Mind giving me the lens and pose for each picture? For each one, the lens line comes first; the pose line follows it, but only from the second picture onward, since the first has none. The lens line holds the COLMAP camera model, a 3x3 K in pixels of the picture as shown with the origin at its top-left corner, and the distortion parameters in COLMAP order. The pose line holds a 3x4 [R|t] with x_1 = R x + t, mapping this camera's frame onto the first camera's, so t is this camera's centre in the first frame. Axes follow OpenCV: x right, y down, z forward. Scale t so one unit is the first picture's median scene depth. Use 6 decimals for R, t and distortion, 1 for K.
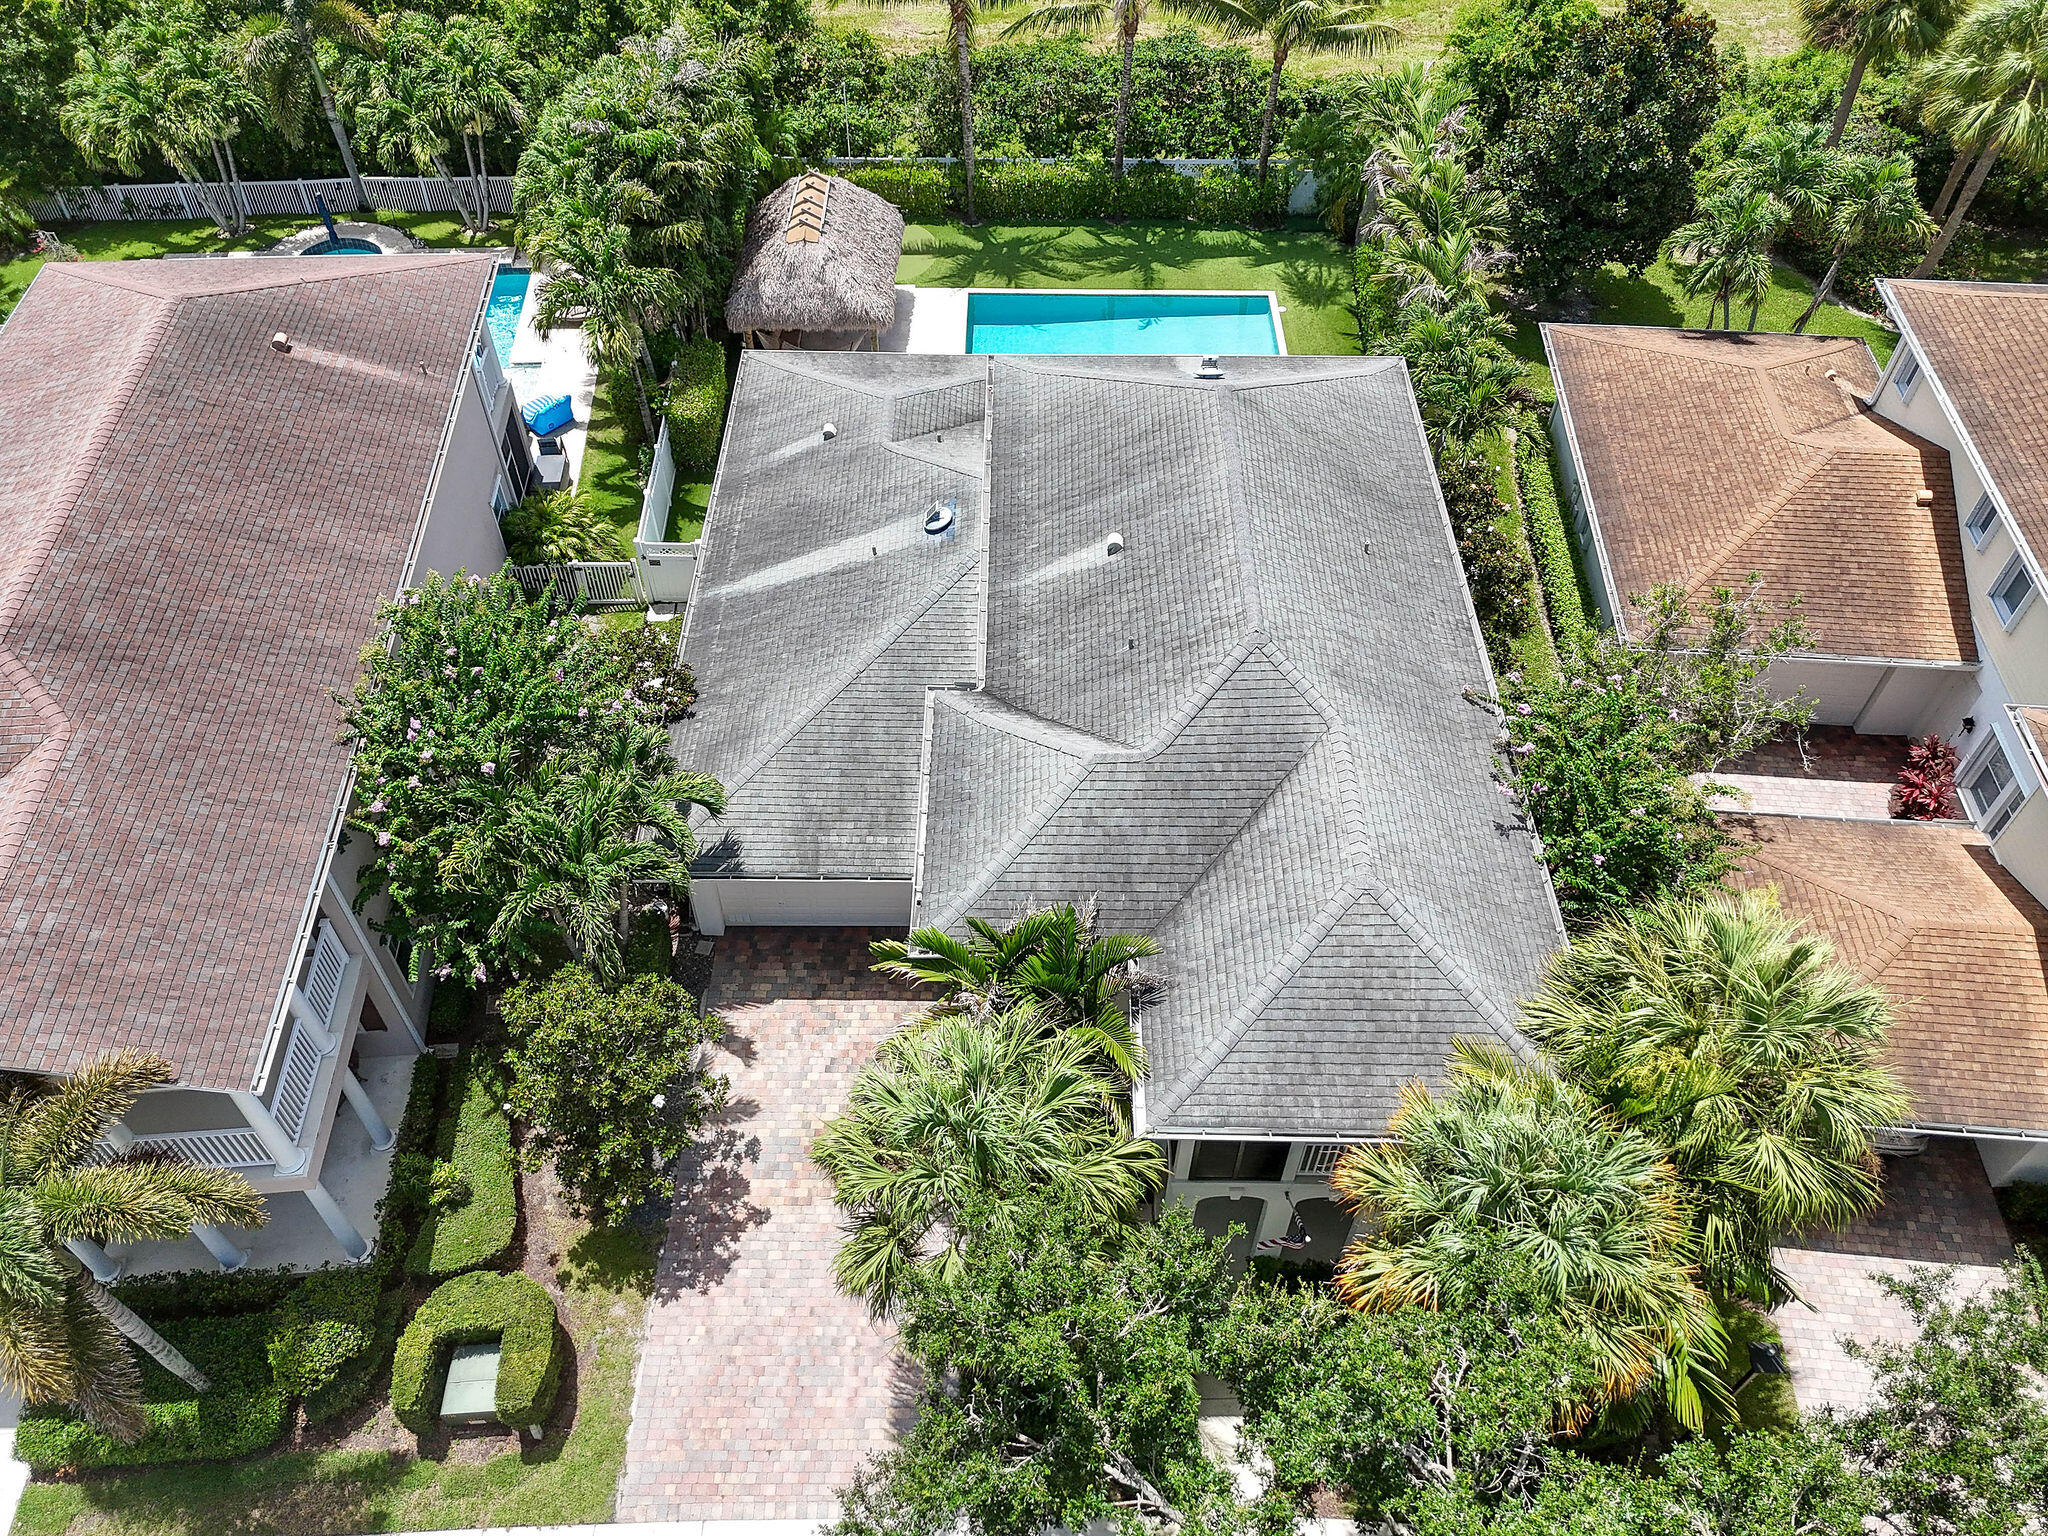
lens RADIAL K [[1455.3, 0, 1024.0], [0, 1455.3, 768.0], [0, 0, 1]] dist [0.038702, -0.005929]
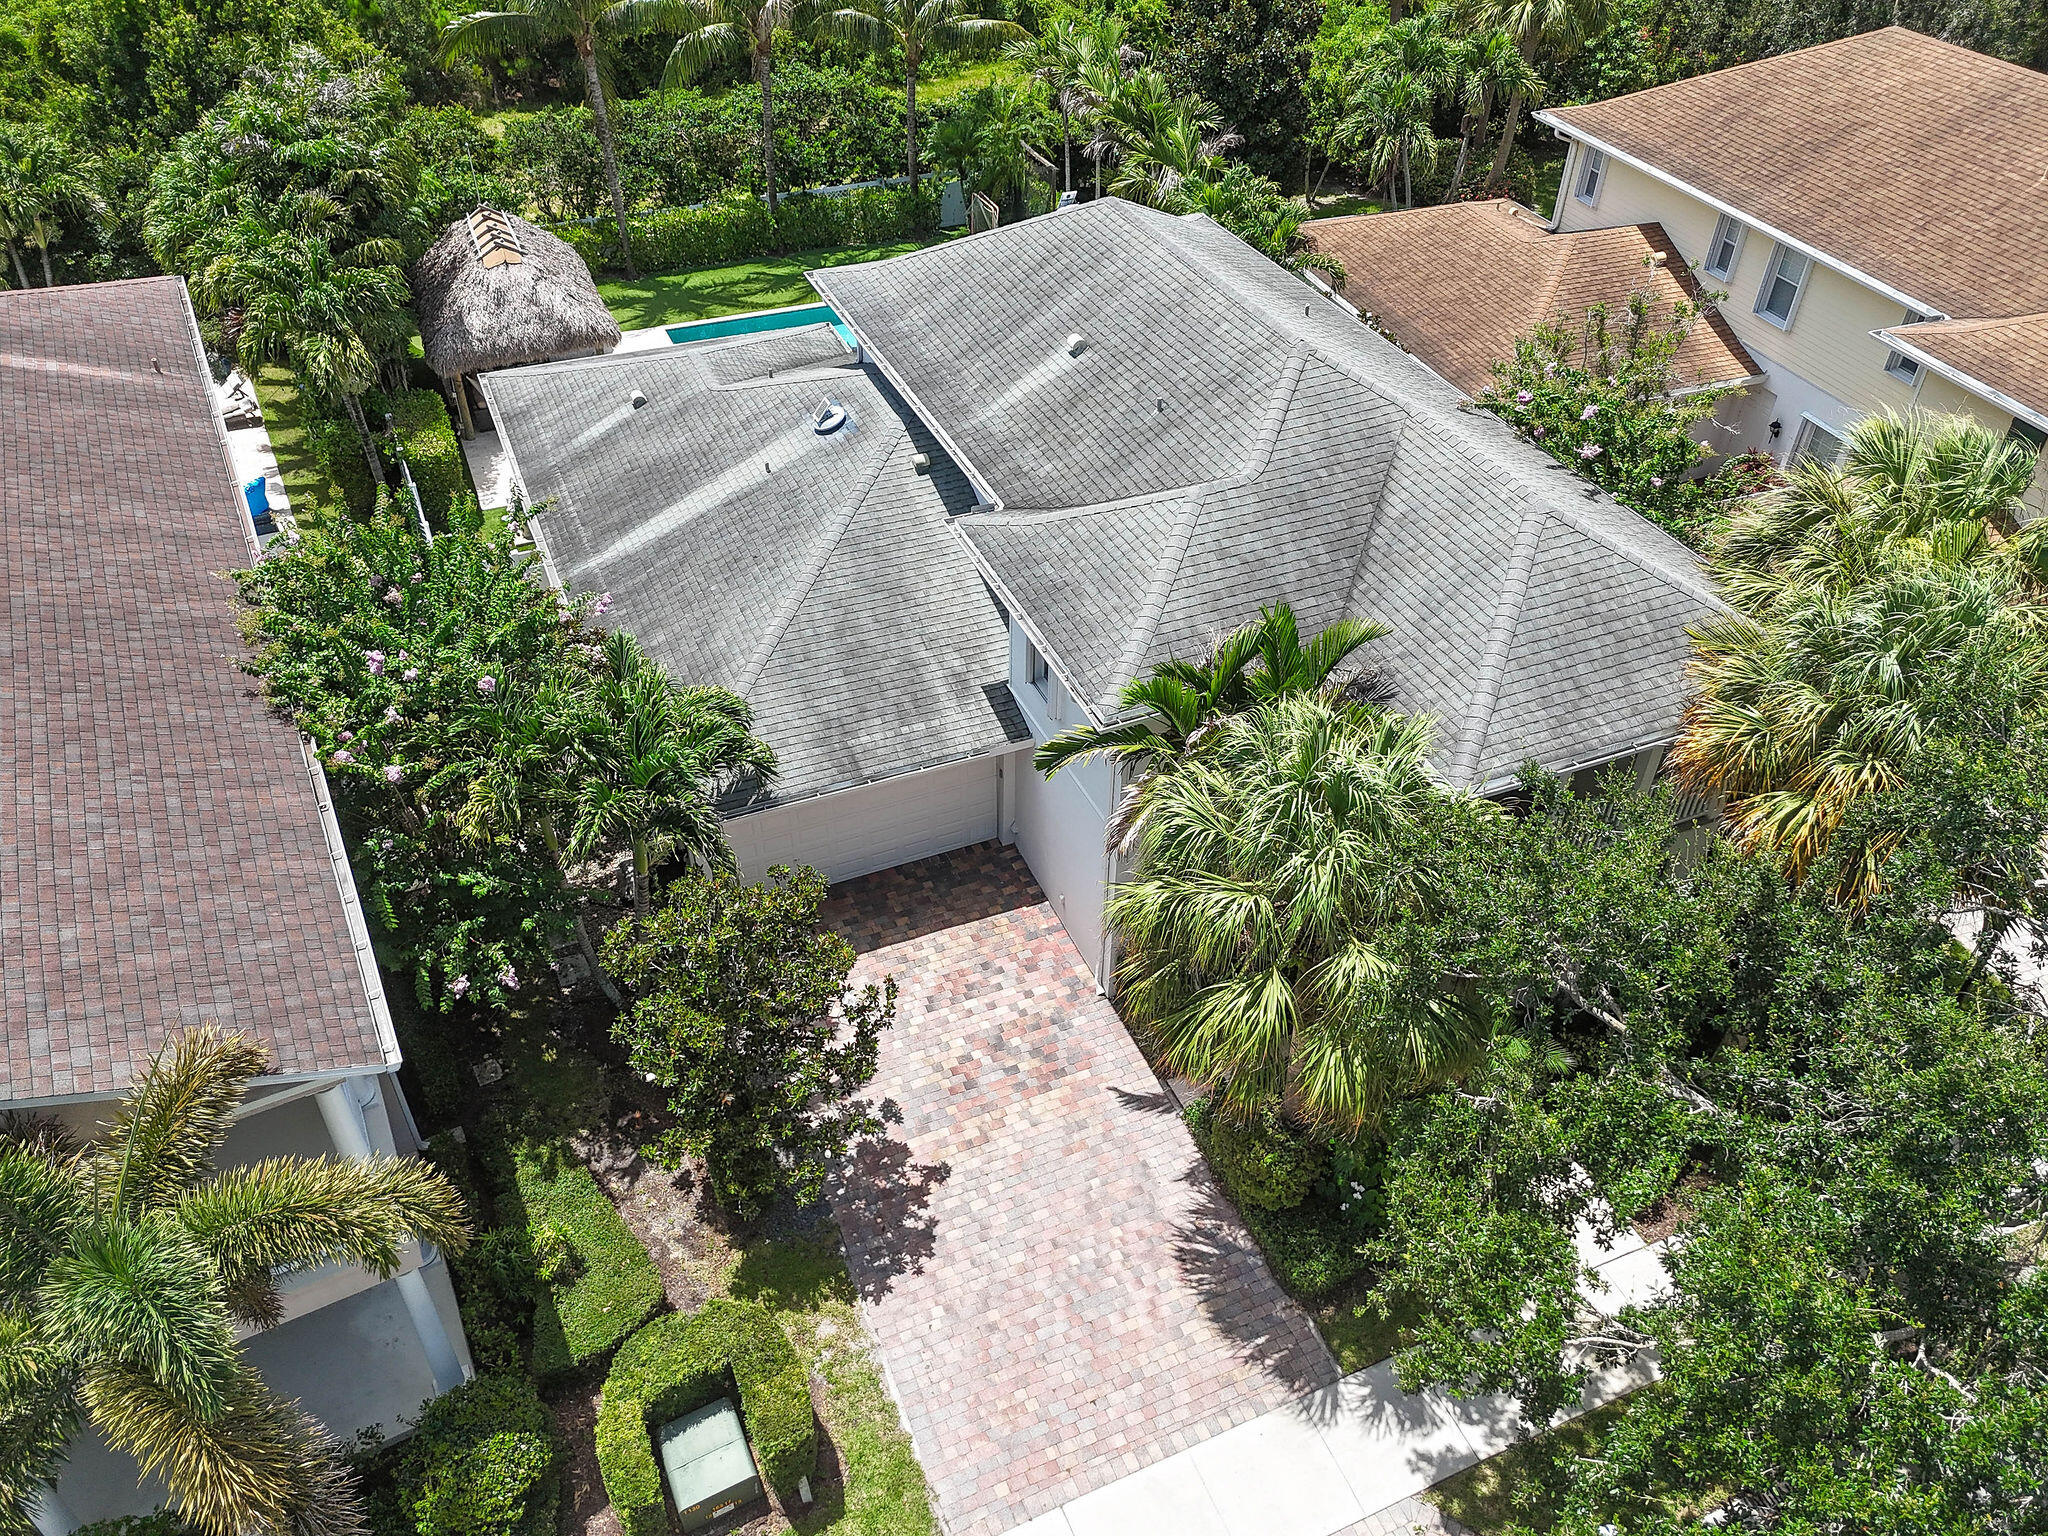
lens RADIAL K [[1465.5, 0, 1026.9], [0, 1465.5, 762.4], [0, 0, 1]] dist [0.029273, -0.003956]
pose [[0.920807, -0.253922, 0.296036, -0.312365], [0.294673, 0.950186, -0.101555, 0.184134], [-0.255502, 0.180746, 0.949763, 0.170994]]
